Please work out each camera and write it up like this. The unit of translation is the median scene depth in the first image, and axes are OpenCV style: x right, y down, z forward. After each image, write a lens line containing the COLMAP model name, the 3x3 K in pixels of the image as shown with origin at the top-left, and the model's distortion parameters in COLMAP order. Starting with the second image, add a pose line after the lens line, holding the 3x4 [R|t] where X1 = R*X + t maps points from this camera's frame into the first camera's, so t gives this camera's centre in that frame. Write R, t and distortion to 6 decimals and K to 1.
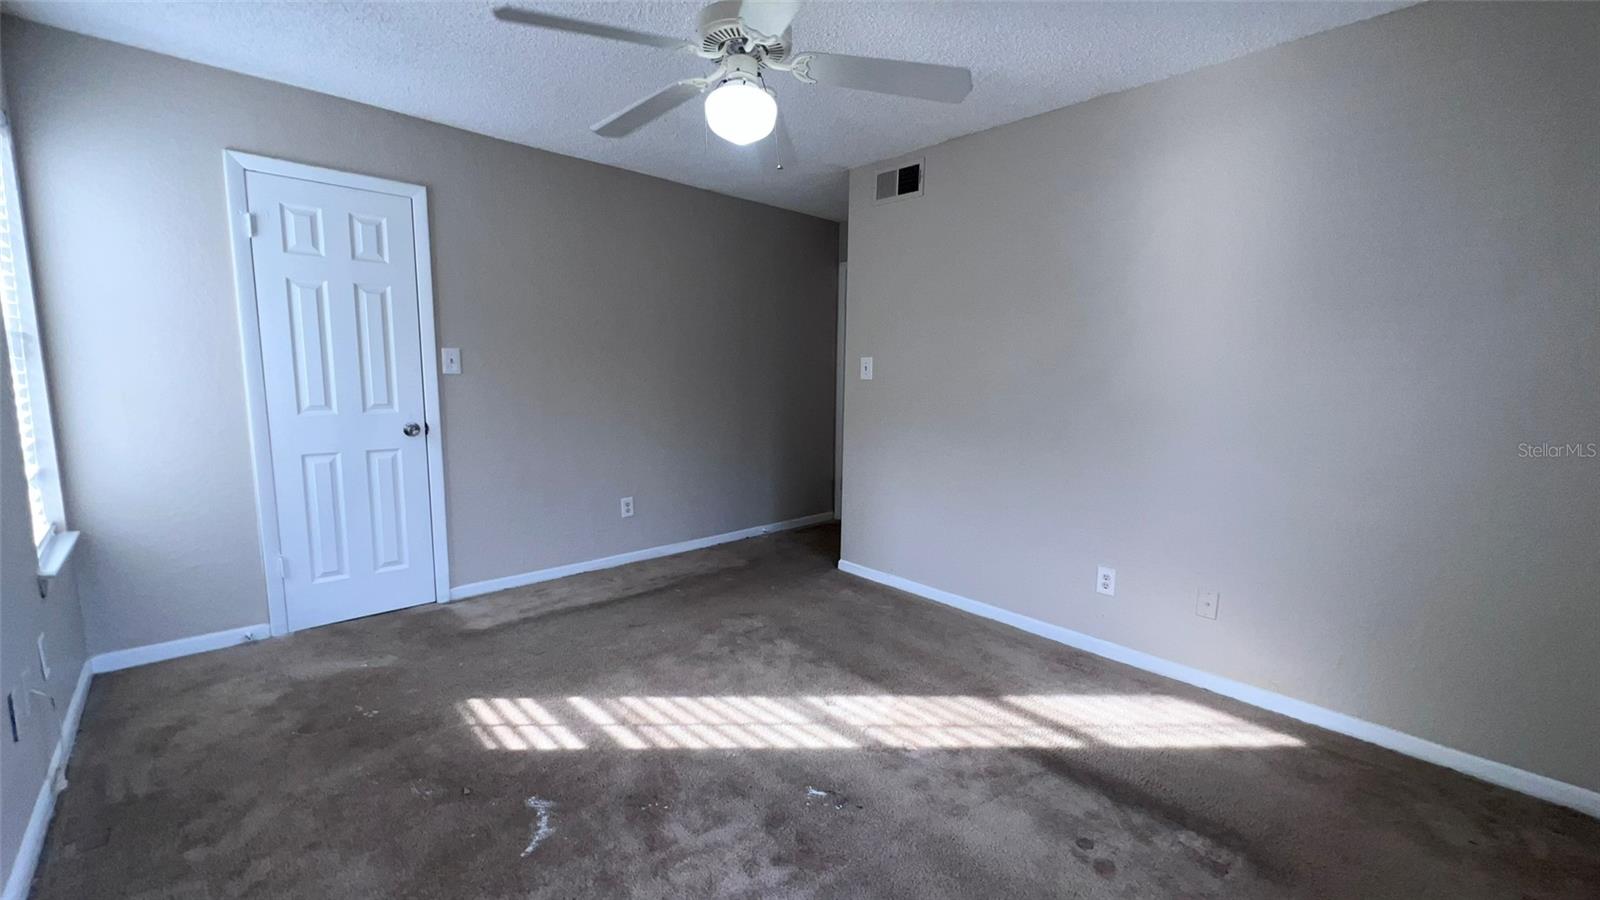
lens RADIAL K [[639.3, 0, 799.4], [0, 639.3, 452.3], [0, 0, 1]] dist [0.003163, -0.000325]
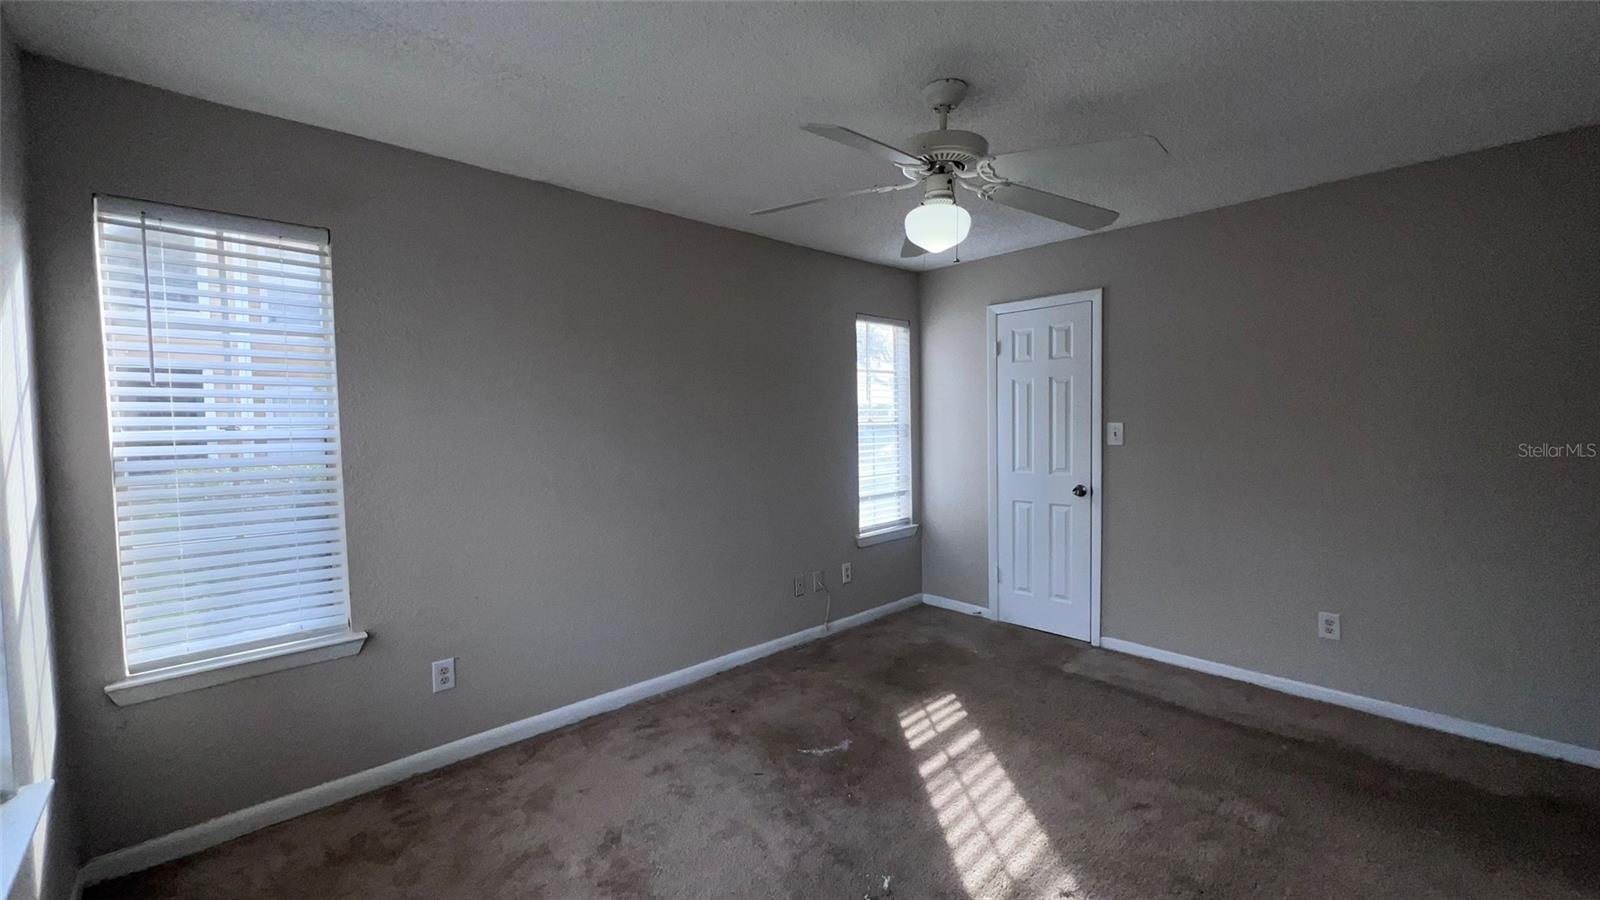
lens RADIAL K [[639.3, 0, 799.4], [0, 639.3, 452.3], [0, 0, 1]] dist [0.003163, -0.000325]
pose [[-0.009941, 0.032995, -0.999406, 0.664991], [-0.109149, 0.993448, 0.033884, -0.101272], [0.993976, 0.109421, -0.006275, 0.531575]]
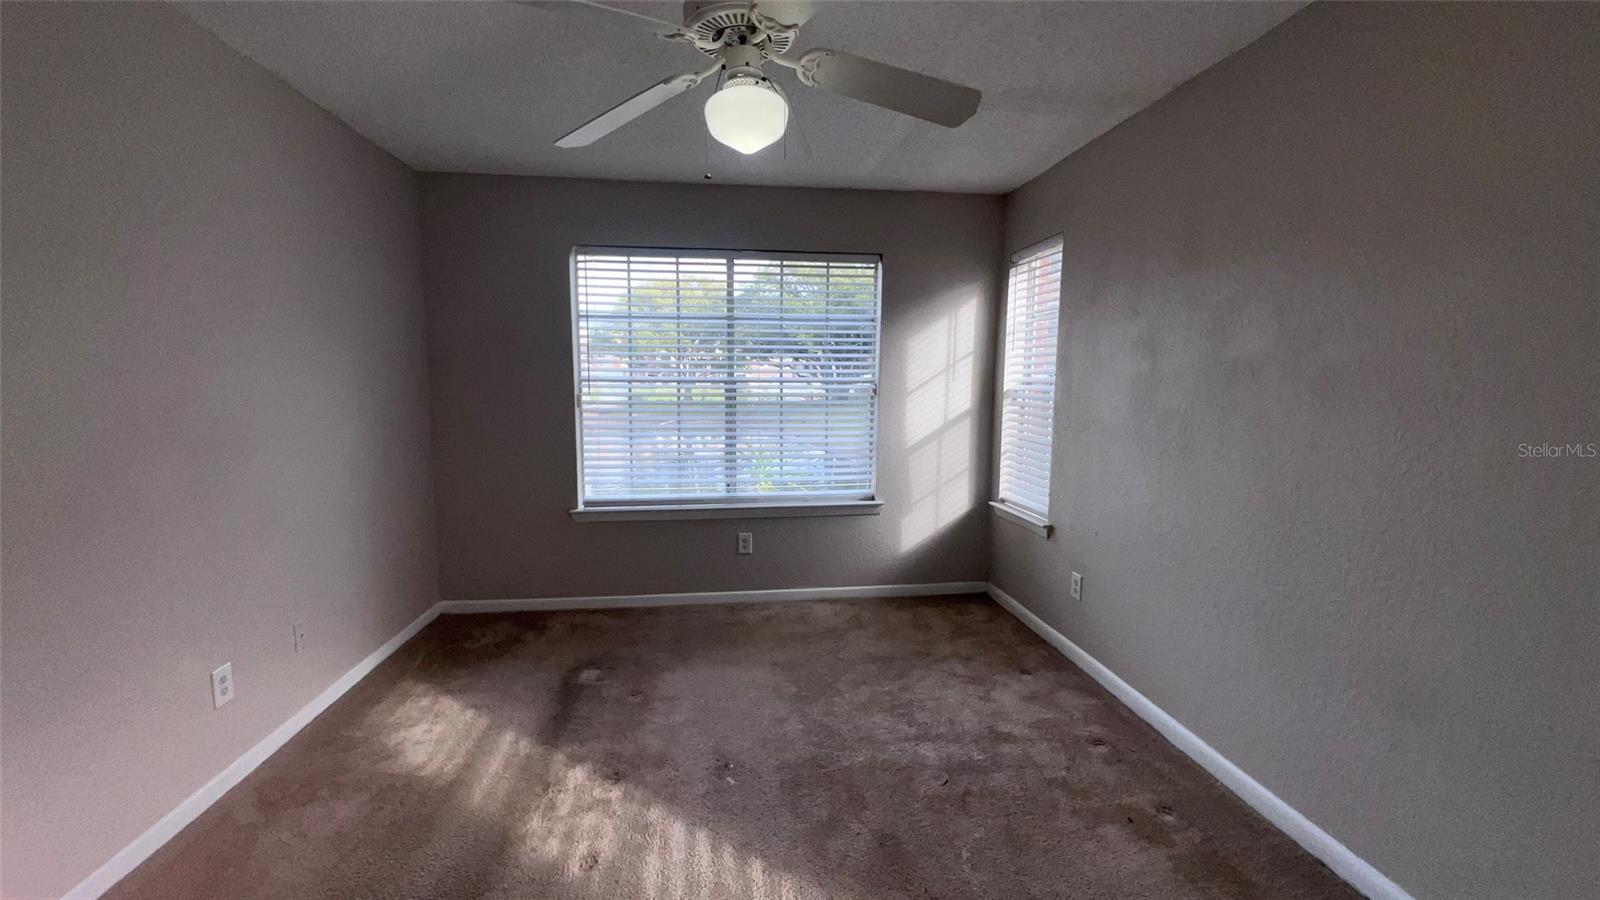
lens RADIAL K [[639.3, 0, 799.4], [0, 639.3, 452.3], [0, 0, 1]] dist [0.003163, -0.000325]
pose [[-0.808116, -0.086980, 0.582566, -0.442945], [0.052480, 0.974471, 0.218292, -0.178895], [-0.586681, 0.206978, -0.782921, 1.122437]]
